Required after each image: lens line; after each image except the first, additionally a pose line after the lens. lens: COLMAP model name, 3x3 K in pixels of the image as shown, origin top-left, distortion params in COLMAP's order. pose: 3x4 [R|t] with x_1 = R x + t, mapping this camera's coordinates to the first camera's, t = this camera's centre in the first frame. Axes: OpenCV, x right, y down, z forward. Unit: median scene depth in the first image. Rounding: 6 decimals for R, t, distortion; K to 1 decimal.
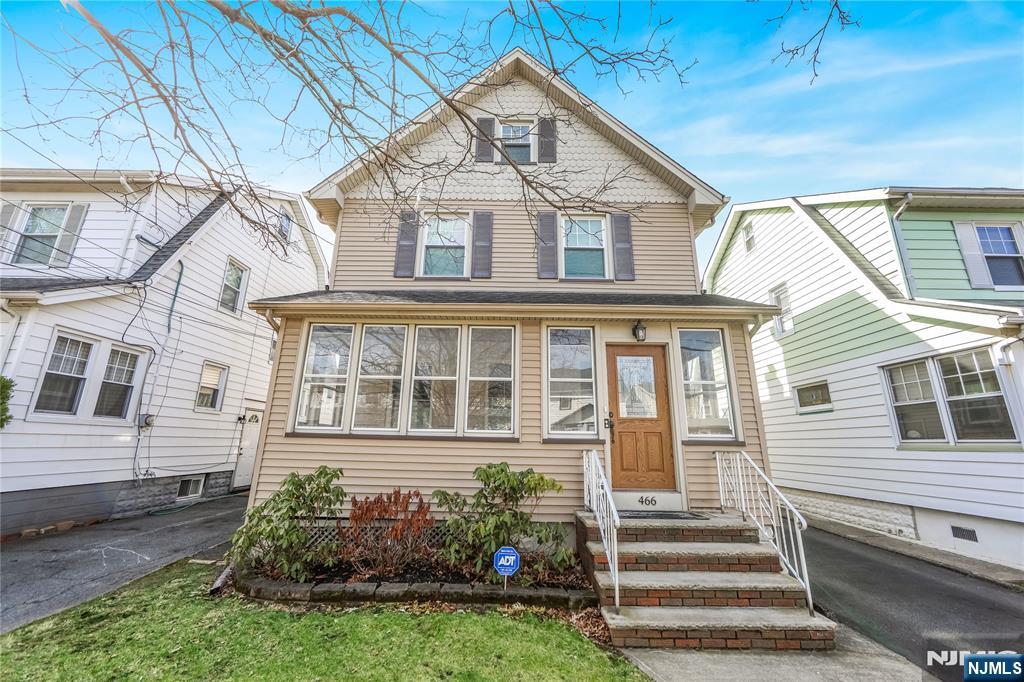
lens RADIAL K [[412.7, 0, 506.0], [0, 412.7, 331.0], [0, 0, 1]] dist [-0.000592, -0.006258]
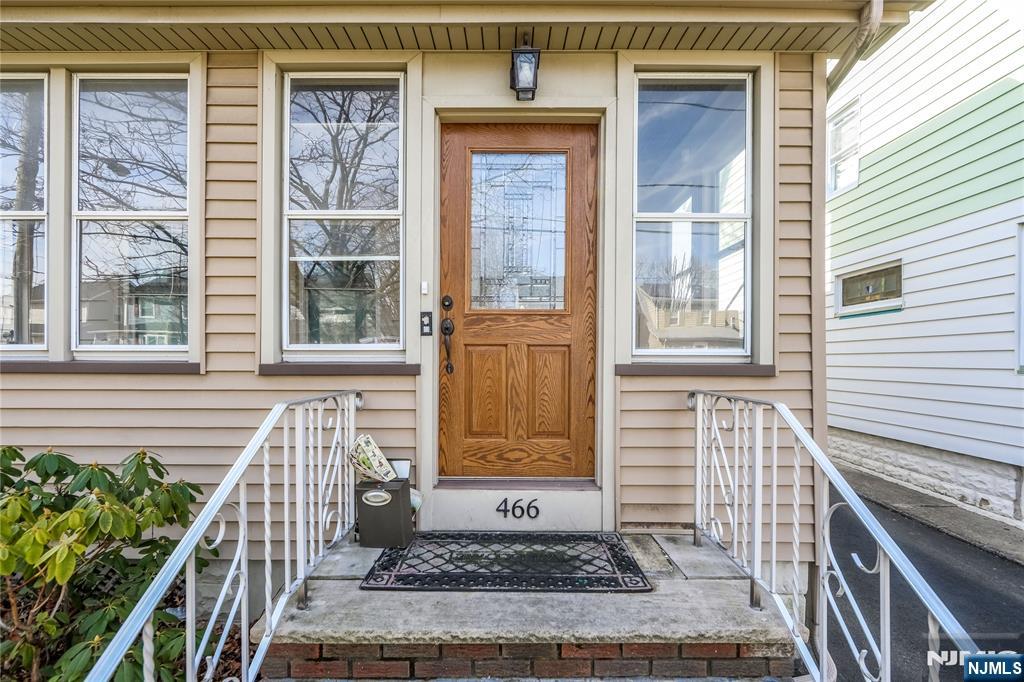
lens RADIAL K [[418.8, 0, 513.3], [0, 418.8, 364.1], [0, 0, 1]] dist [-0.000128, -0.013543]
pose [[0.999807, -0.010685, 0.016479, 0.264572], [0.005735, 0.961316, 0.275388, 0.126979], [-0.018784, -0.275240, 0.961192, 0.508492]]
